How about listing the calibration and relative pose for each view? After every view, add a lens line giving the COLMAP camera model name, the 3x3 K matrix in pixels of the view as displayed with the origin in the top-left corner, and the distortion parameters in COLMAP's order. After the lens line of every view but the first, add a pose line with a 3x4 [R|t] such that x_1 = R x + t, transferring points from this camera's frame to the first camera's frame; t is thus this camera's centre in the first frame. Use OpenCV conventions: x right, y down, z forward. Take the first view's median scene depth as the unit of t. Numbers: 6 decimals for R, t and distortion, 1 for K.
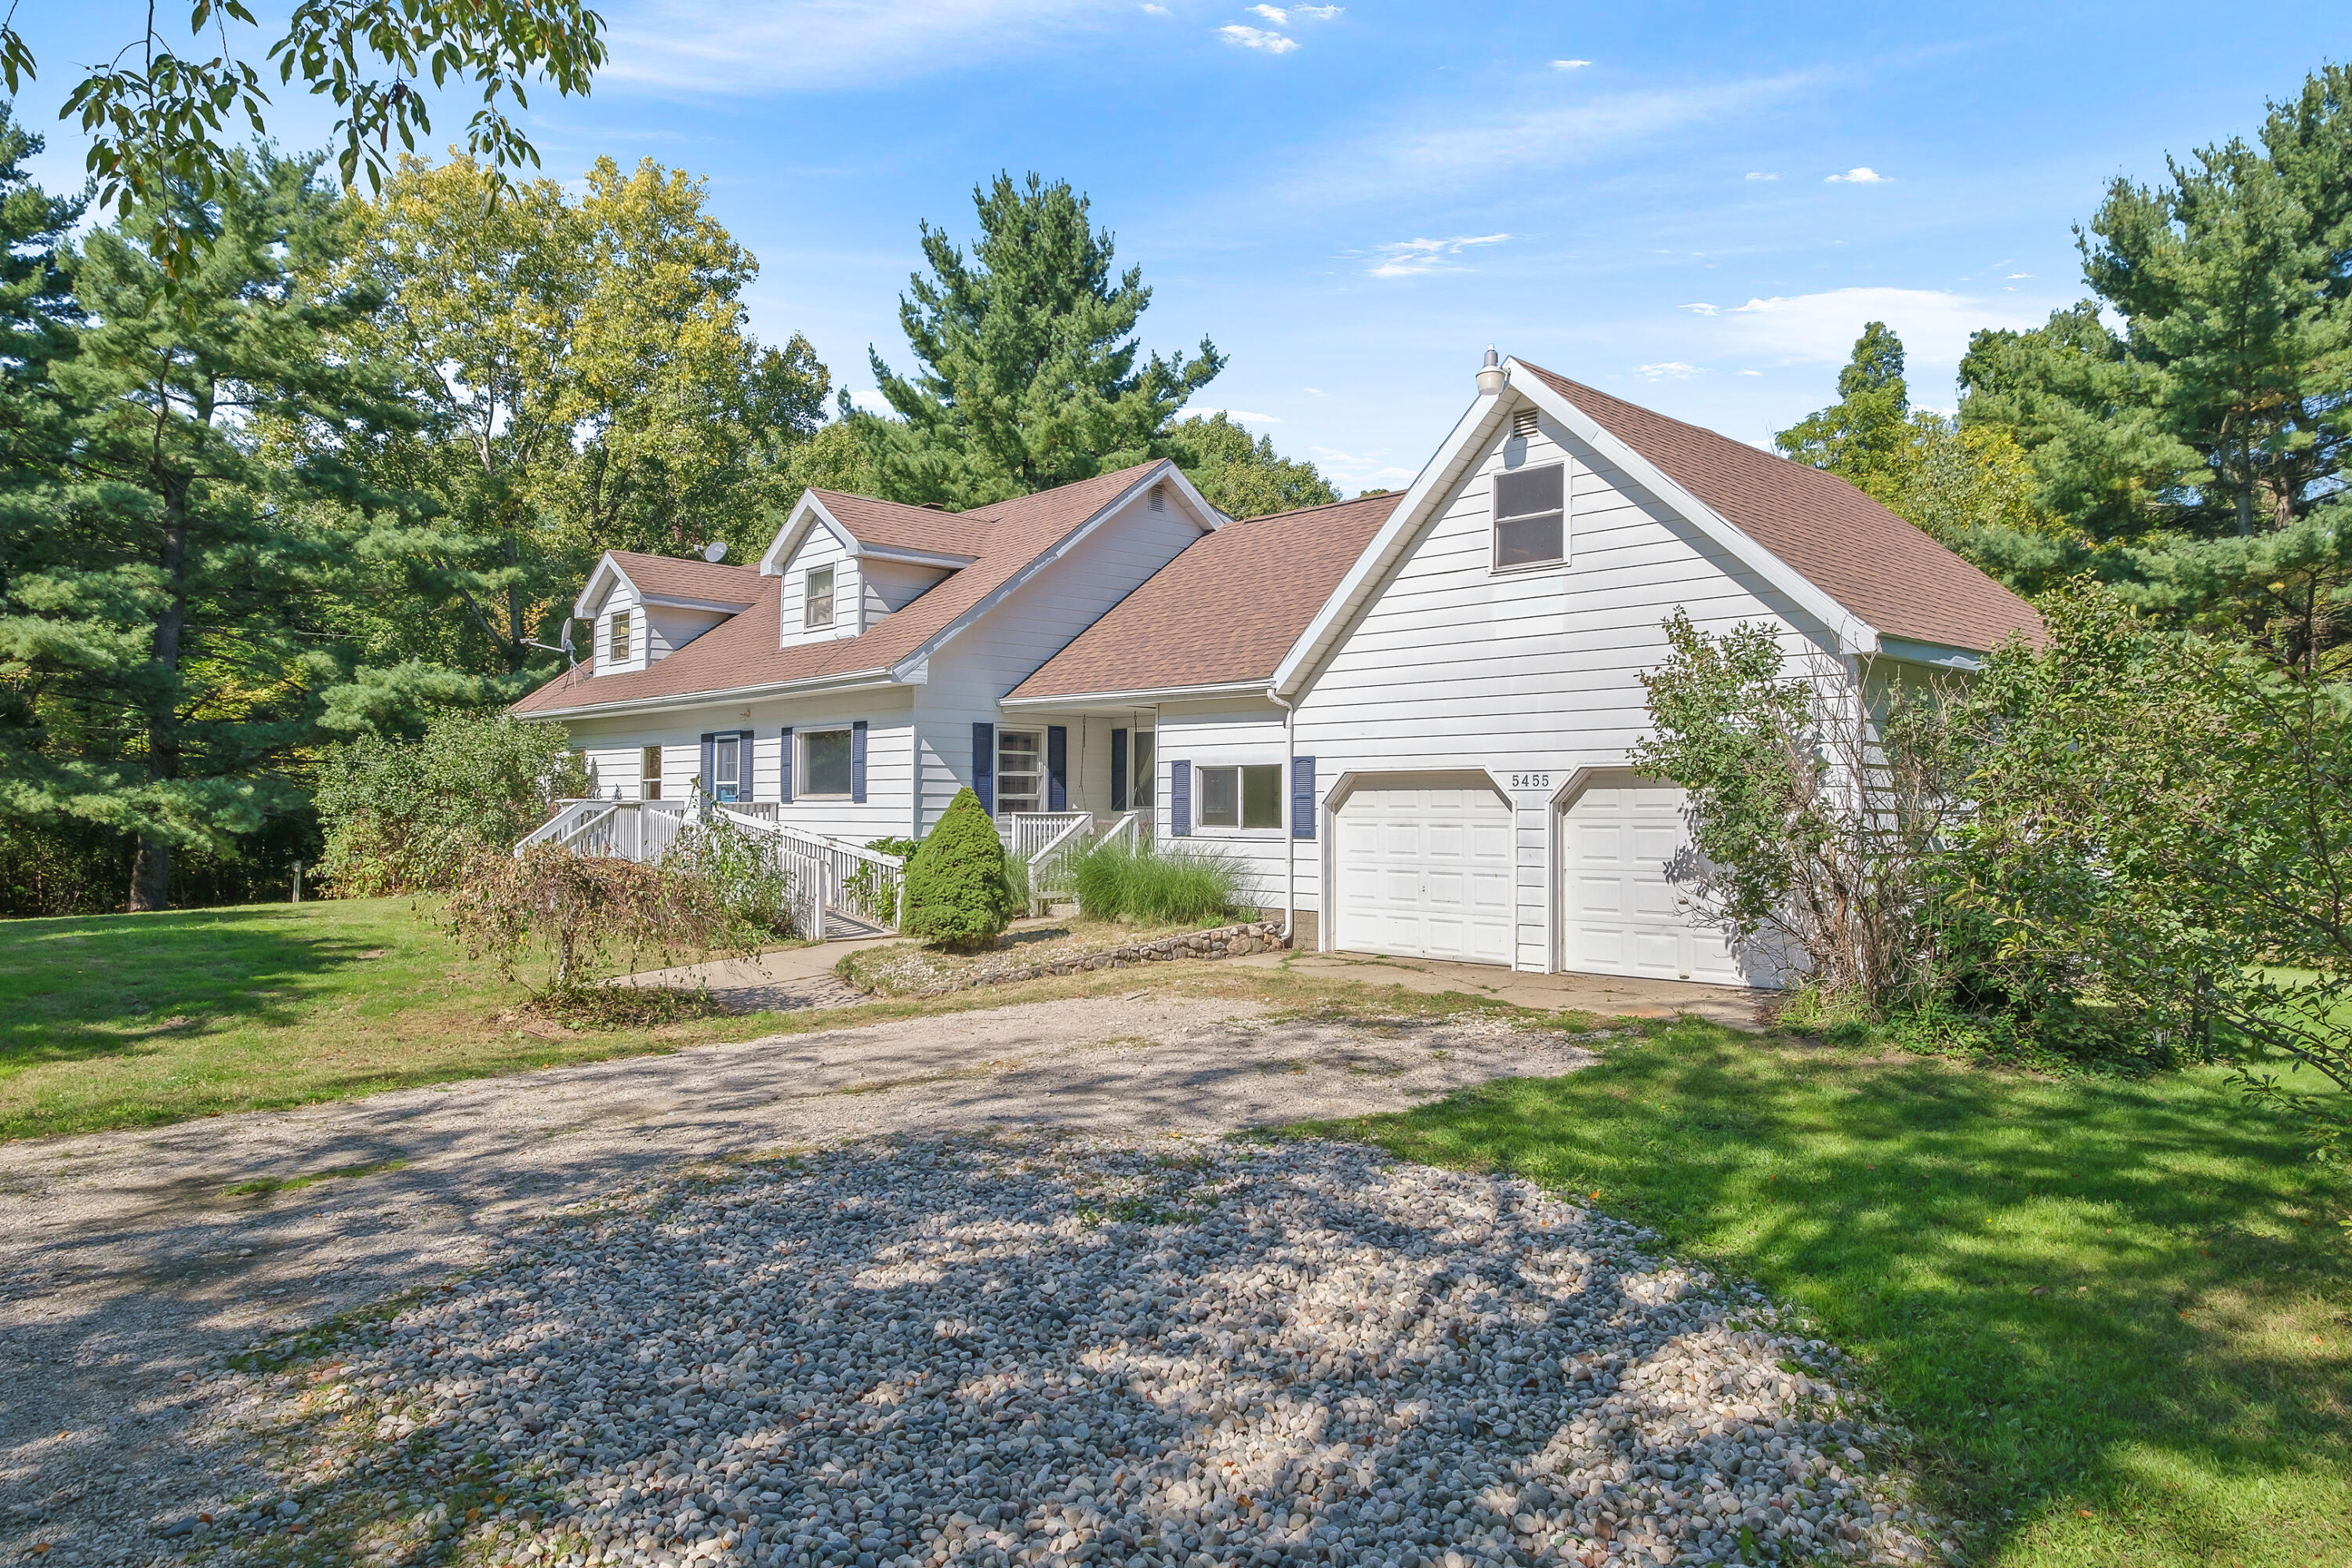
lens RADIAL K [[1510.6, 0, 1172.7], [0, 1510.6, 783.2], [0, 0, 1]] dist [0.003701, 0.000869]
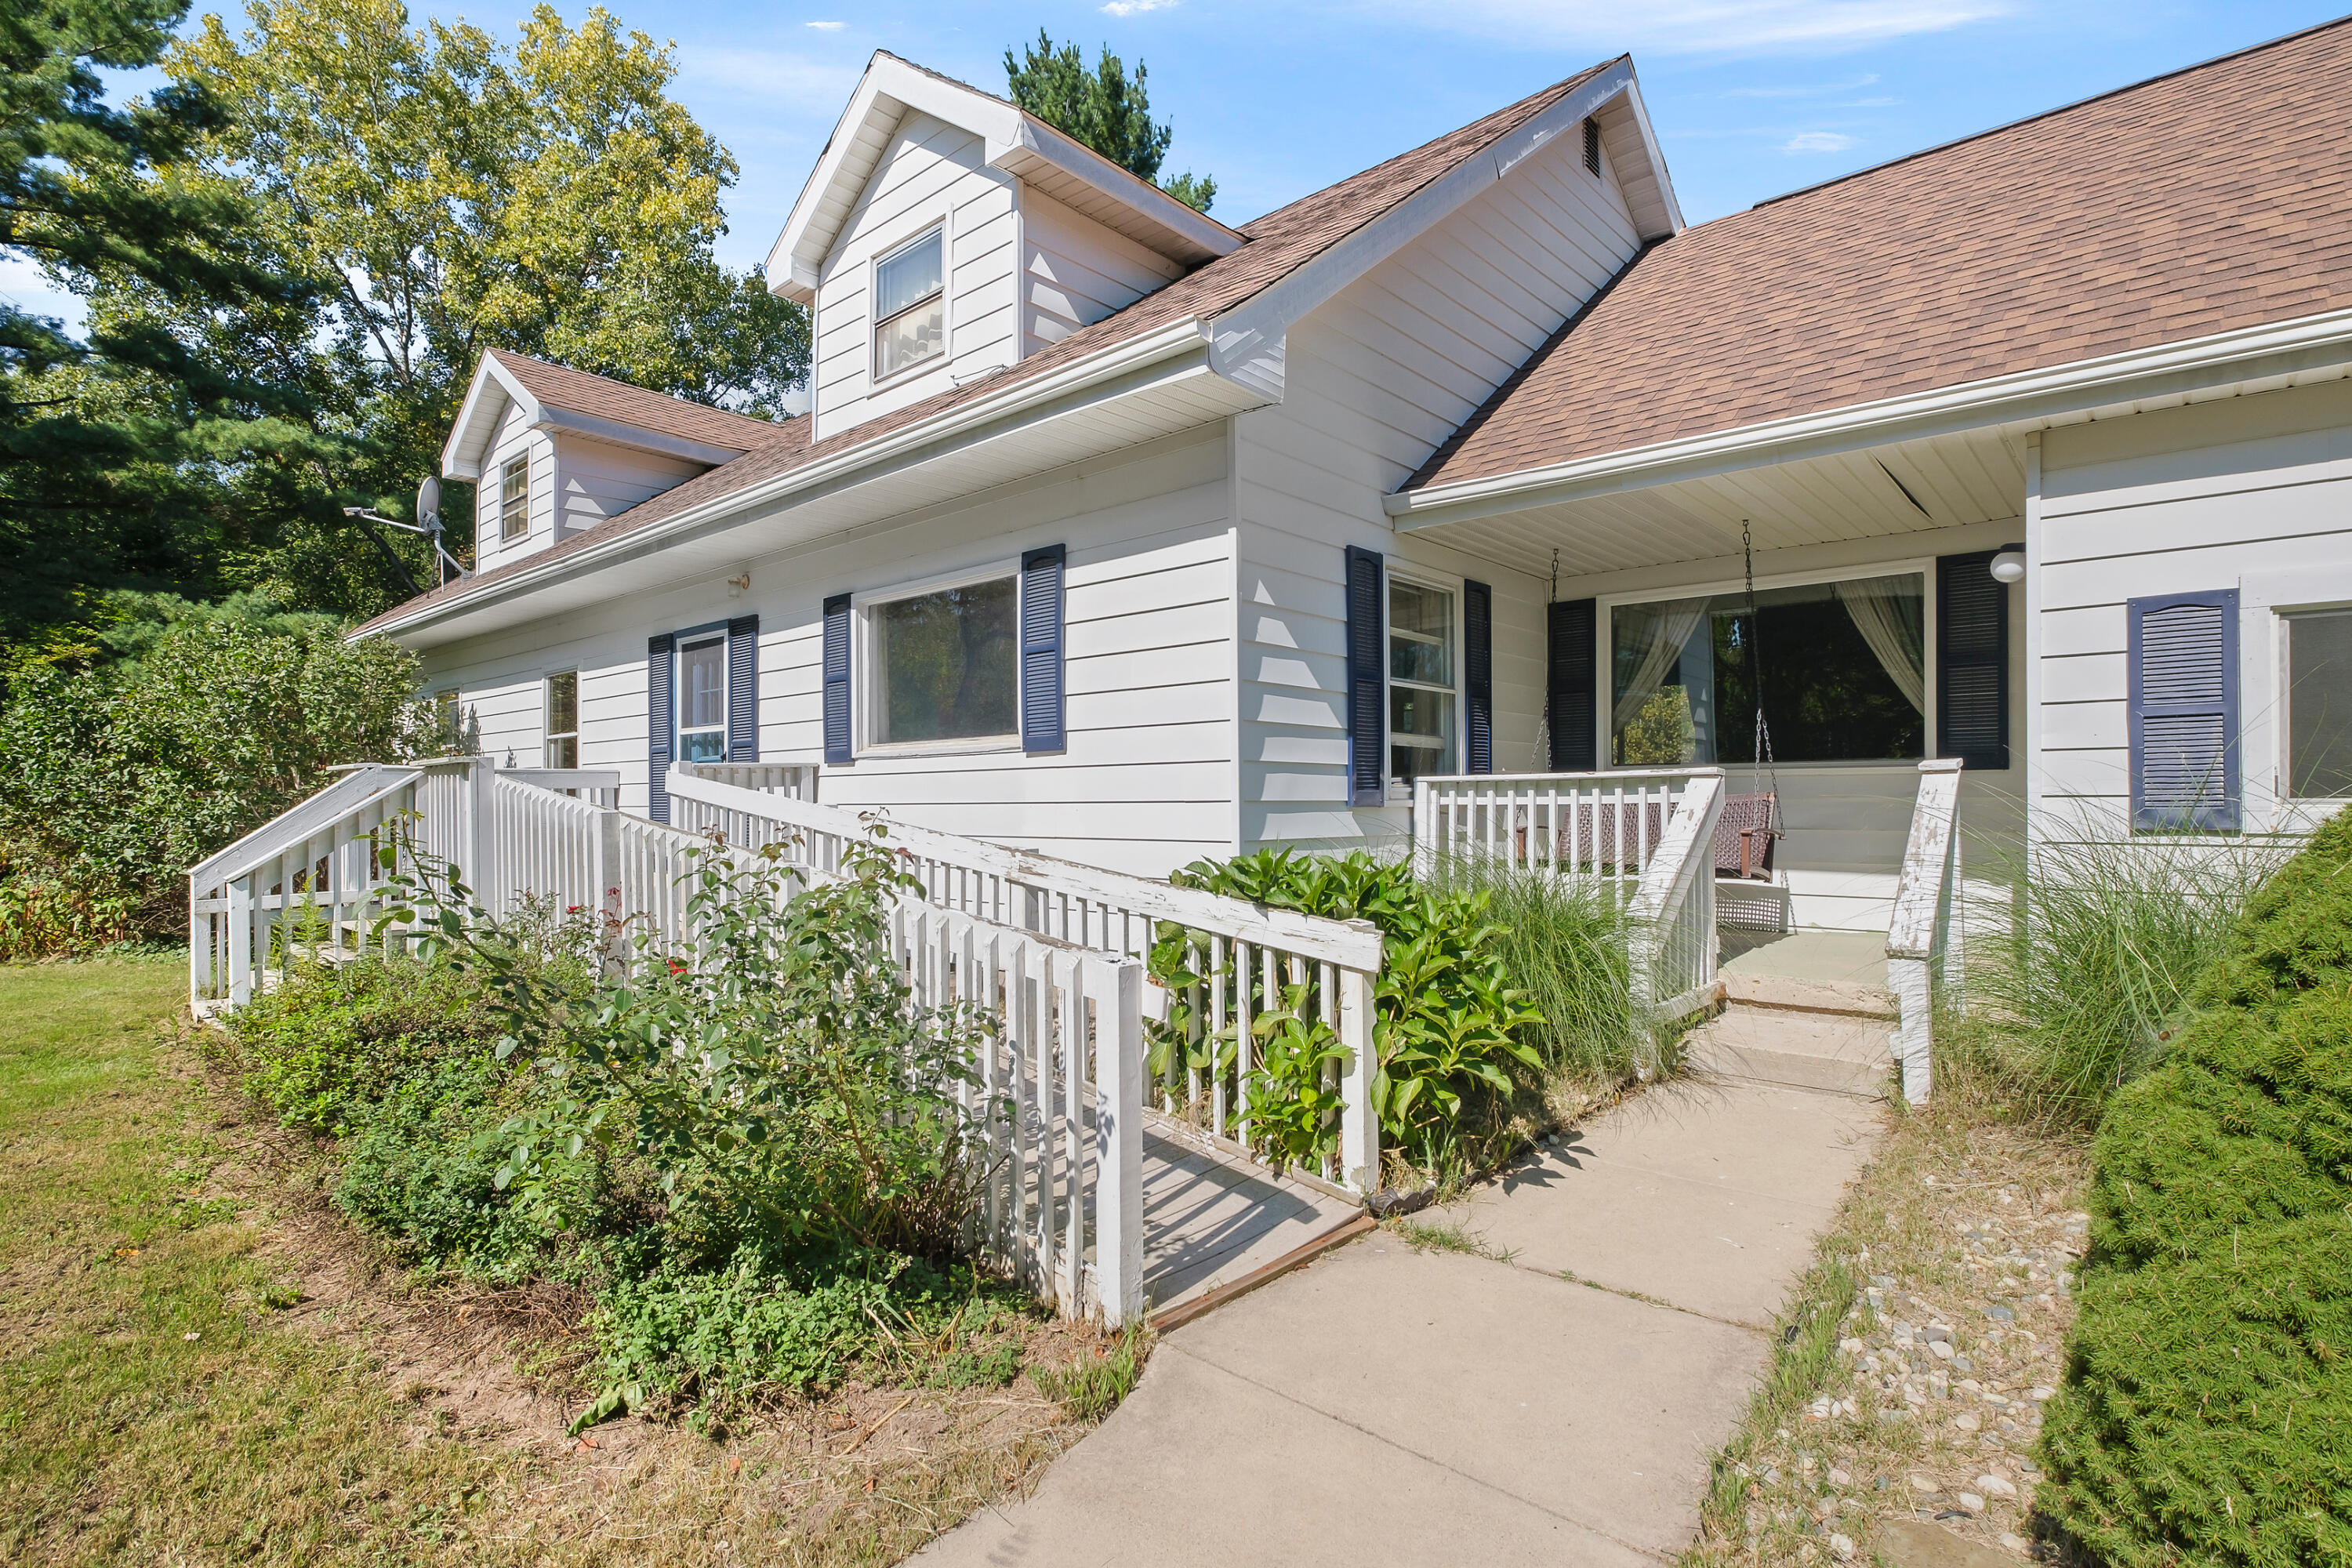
lens RADIAL K [[1192.5, 0, 1182.1], [0, 1192.5, 796.9], [0, 0, 1]] dist [0.002901, -0.000608]
pose [[0.995910, -0.006108, 0.090145, -0.182366], [0.005061, 0.999917, 0.011829, 0.018712], [-0.090210, -0.011325, 0.995858, 0.626327]]
